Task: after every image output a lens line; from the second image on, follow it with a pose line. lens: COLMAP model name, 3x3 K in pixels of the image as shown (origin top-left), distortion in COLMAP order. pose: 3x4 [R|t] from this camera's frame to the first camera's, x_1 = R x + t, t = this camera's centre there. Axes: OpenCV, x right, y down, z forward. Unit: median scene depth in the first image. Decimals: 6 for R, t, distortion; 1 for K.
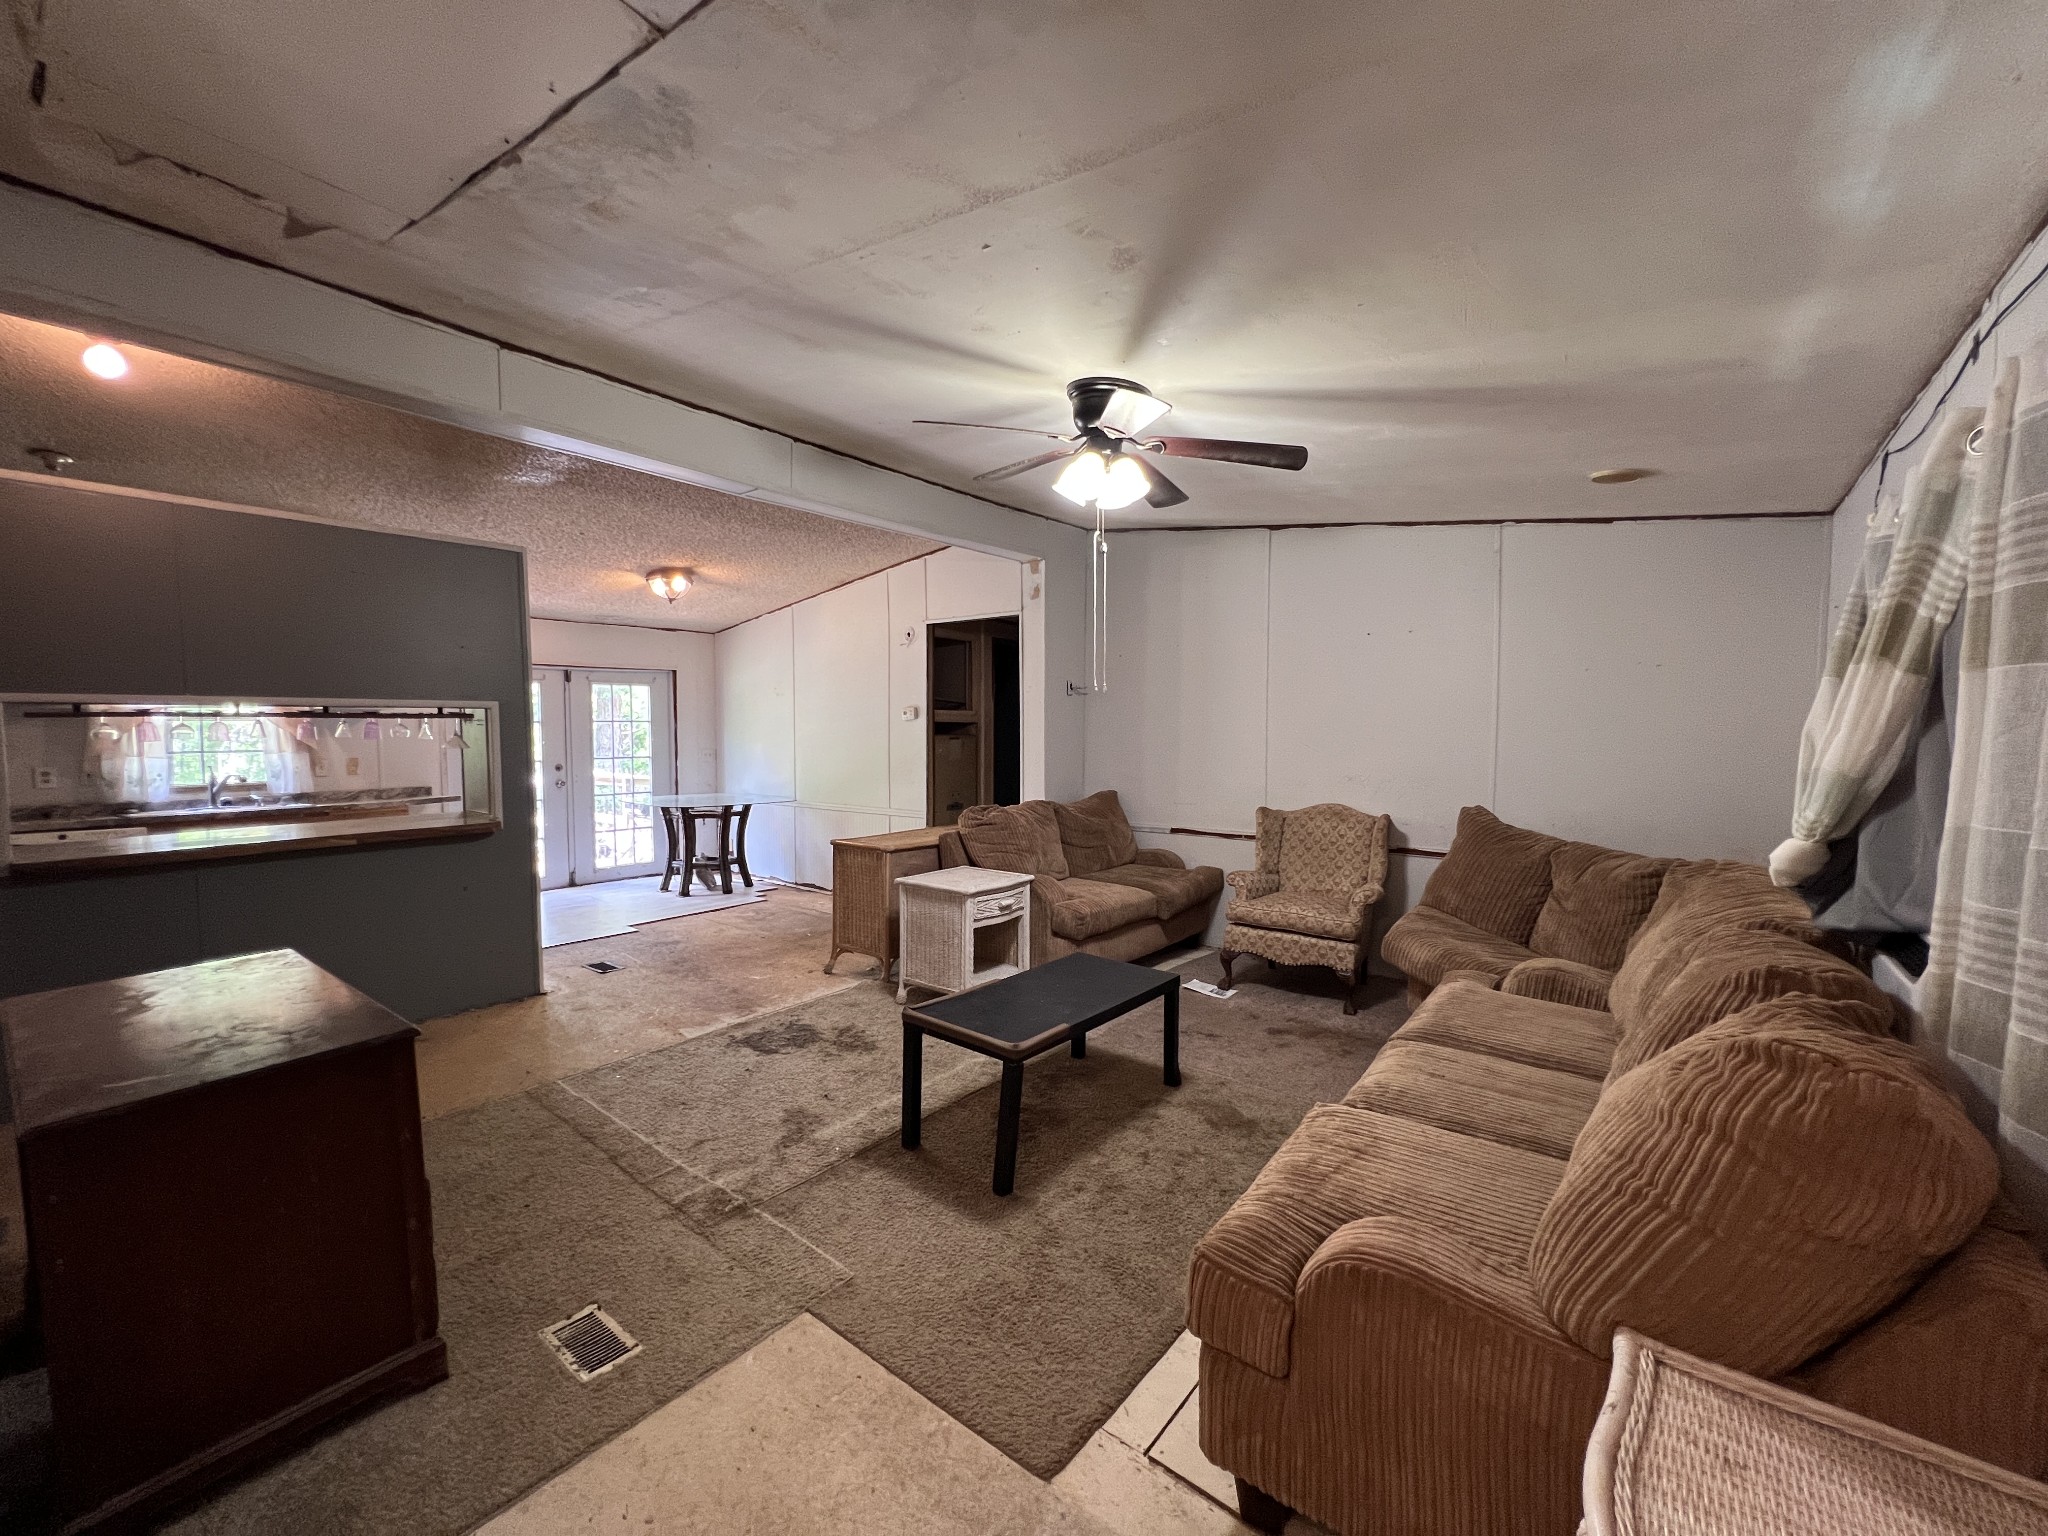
lens RADIAL K [[830.5, 0, 1024.0], [0, 830.5, 768.0], [0, 0, 1]] dist [-0.029147, -0.000052]
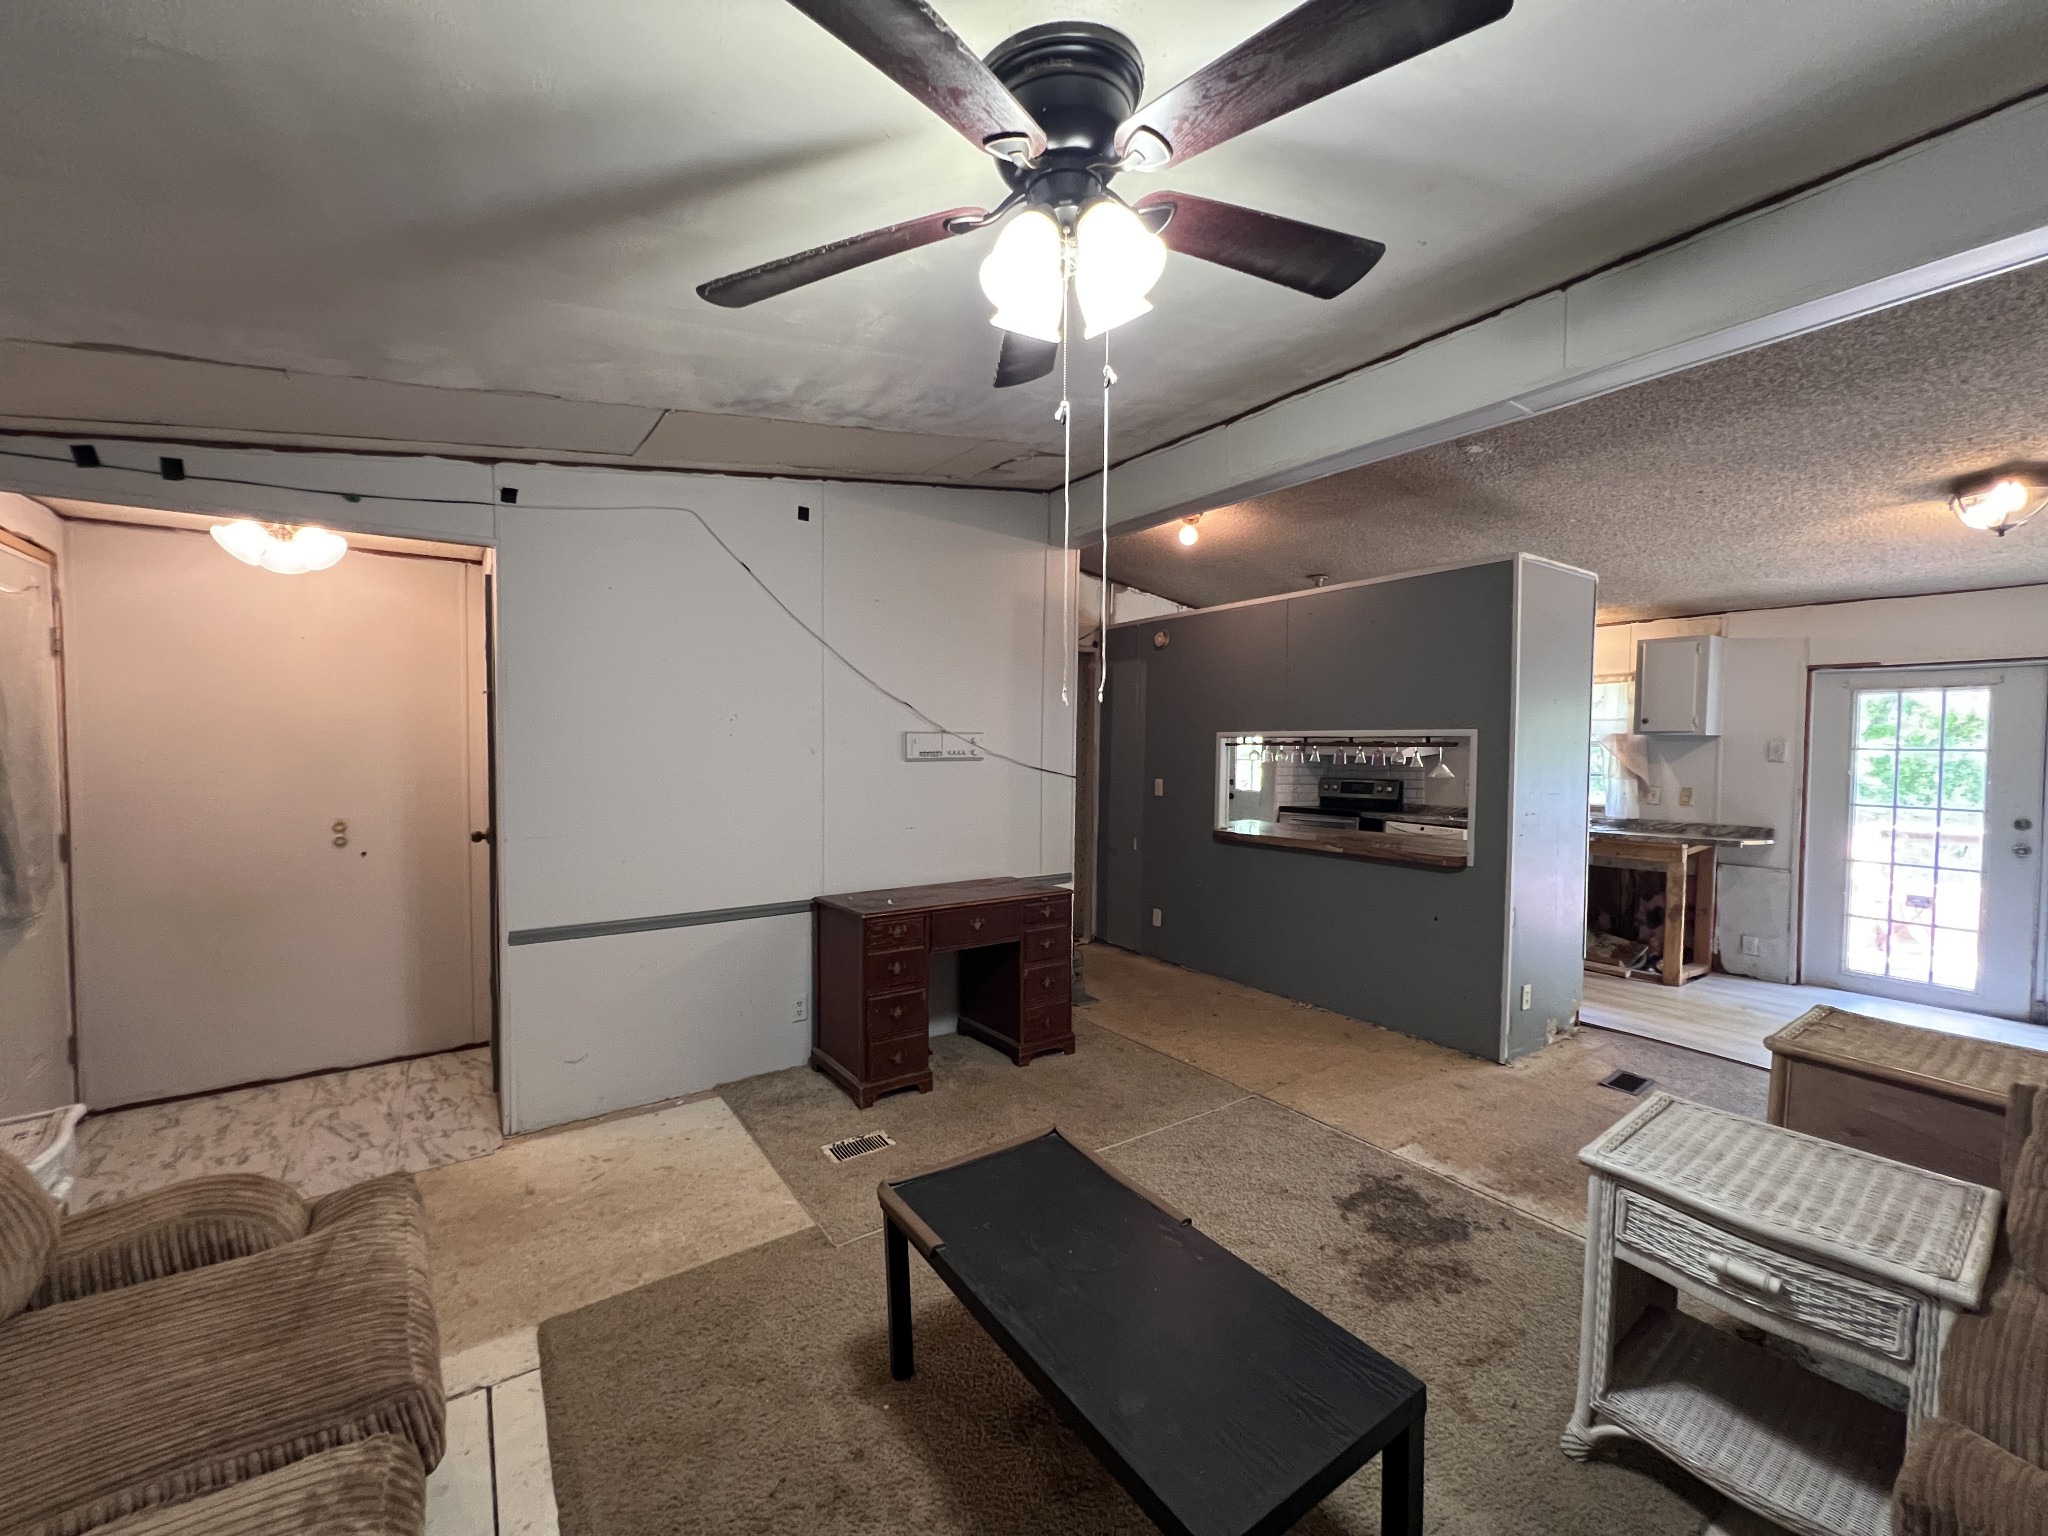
lens RADIAL K [[818.4, 0, 1026.3], [0, 818.4, 770.8], [0, 0, 1]] dist [-0.001159, 0.000068]
pose [[-0.292633, 0.032390, -0.955676, 0.407851], [-0.051911, 0.997414, 0.049700, -0.056193], [0.954815, 0.064154, -0.290195, 0.809226]]
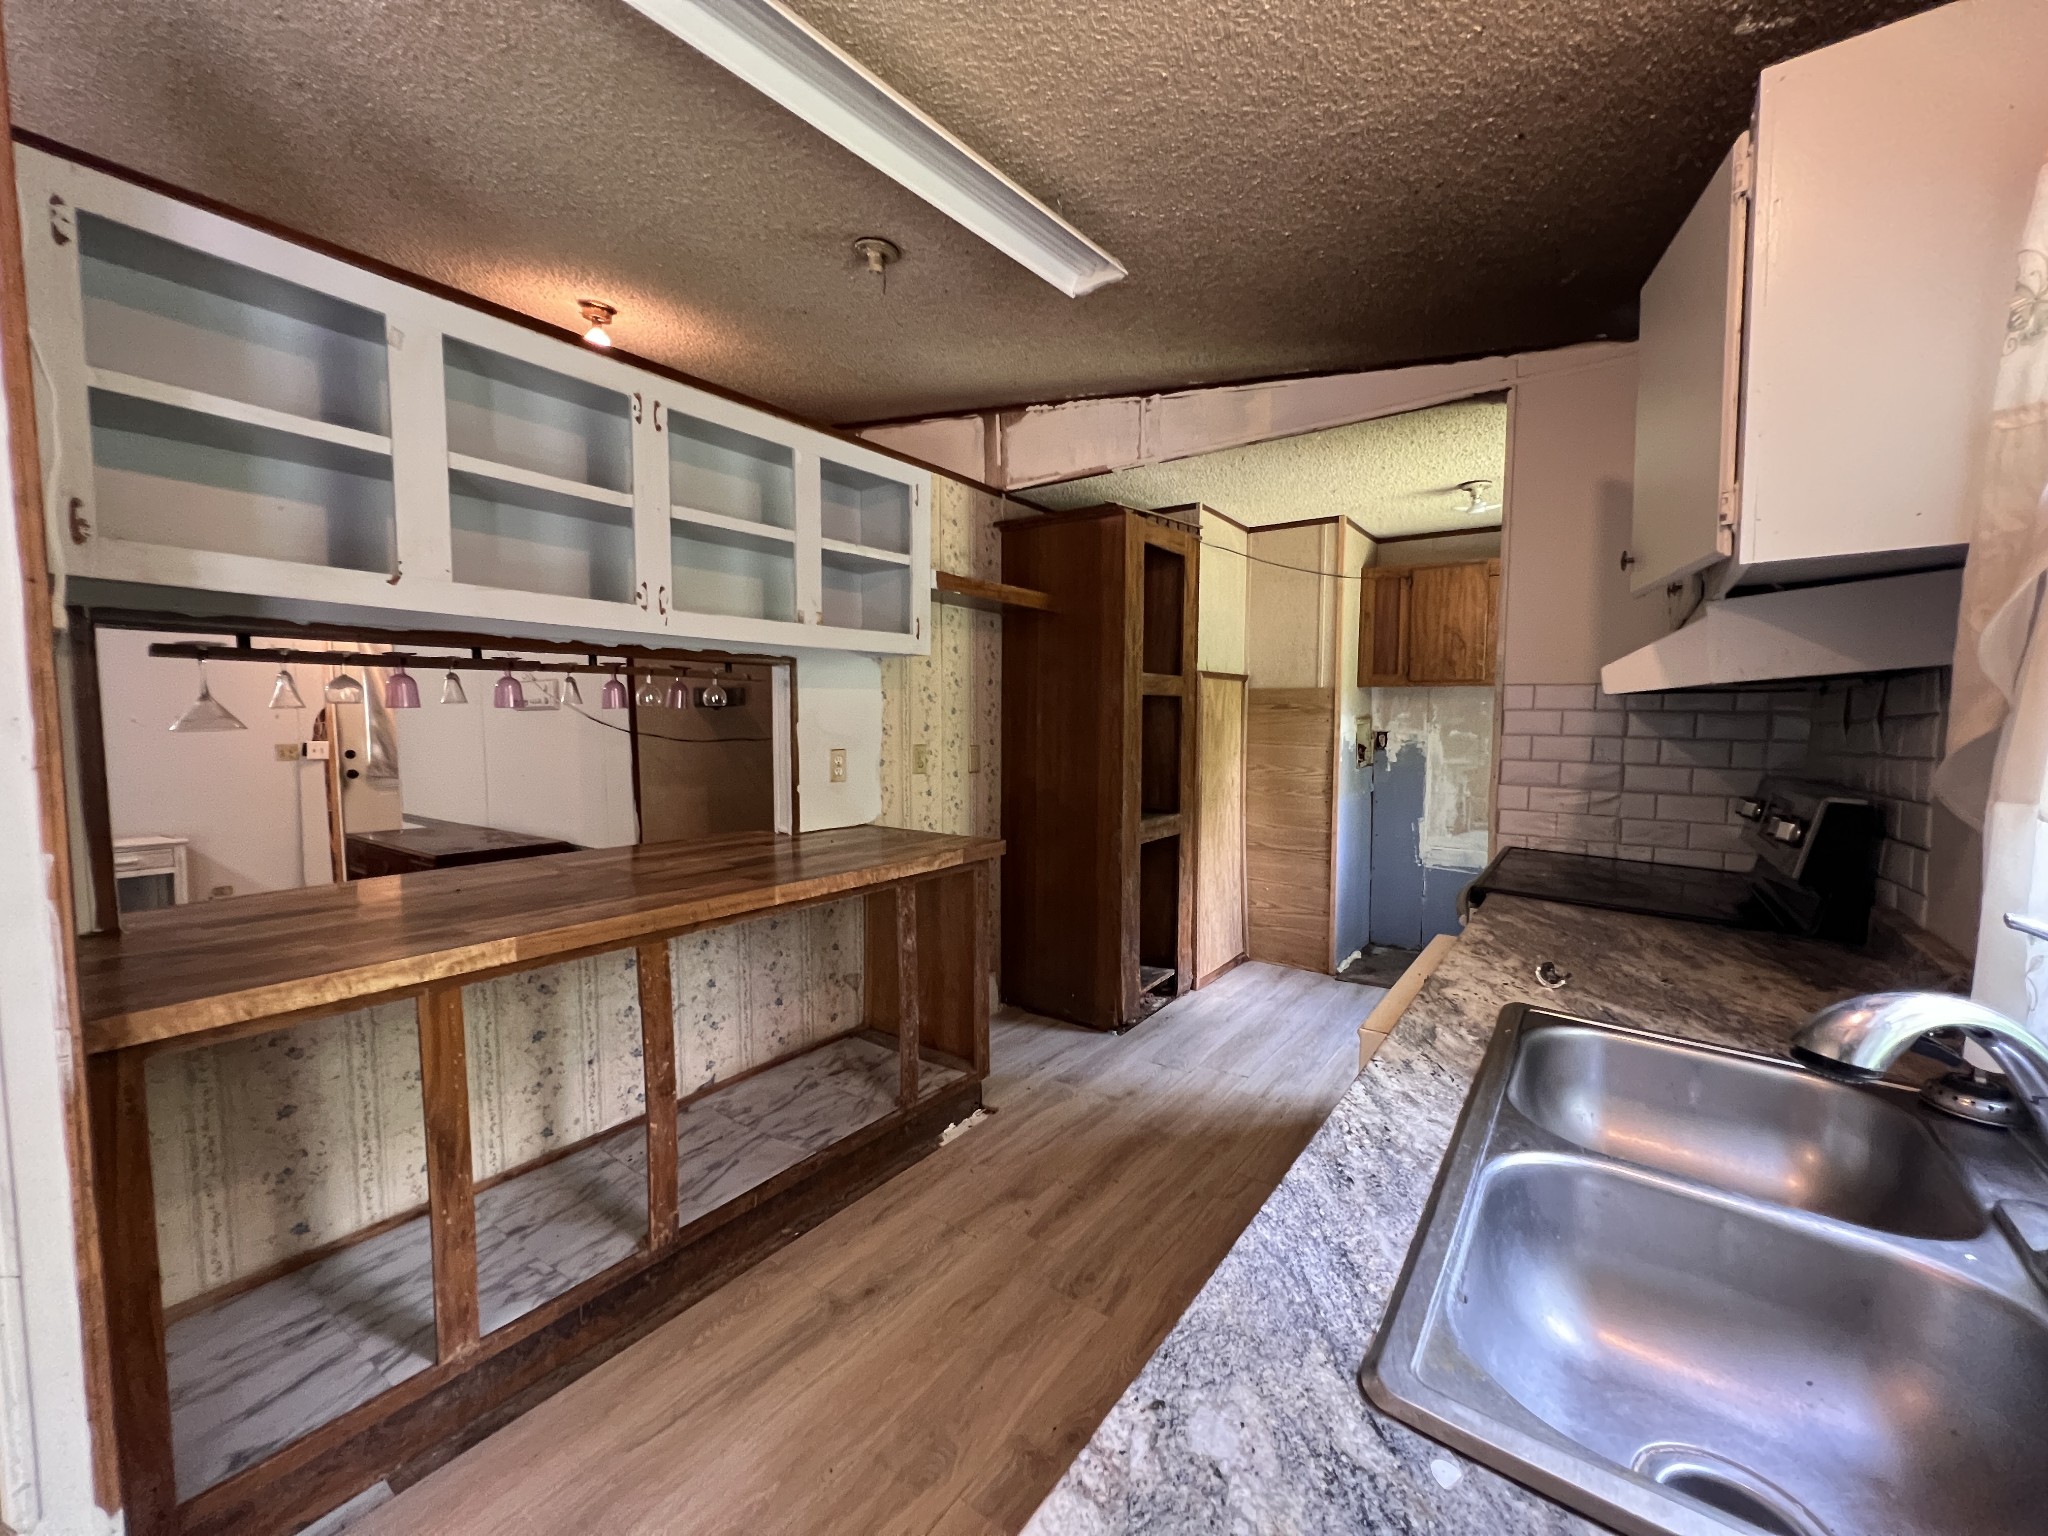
lens RADIAL K [[818.4, 0, 1026.3], [0, 818.4, 770.8], [0, 0, 1]] dist [-0.001159, 0.000068]
pose [[-0.998949, 0.010009, -0.044738, -1.103859], [0.004803, 0.993355, 0.114989, -0.050392], [0.045592, 0.114653, -0.992359, 1.439961]]
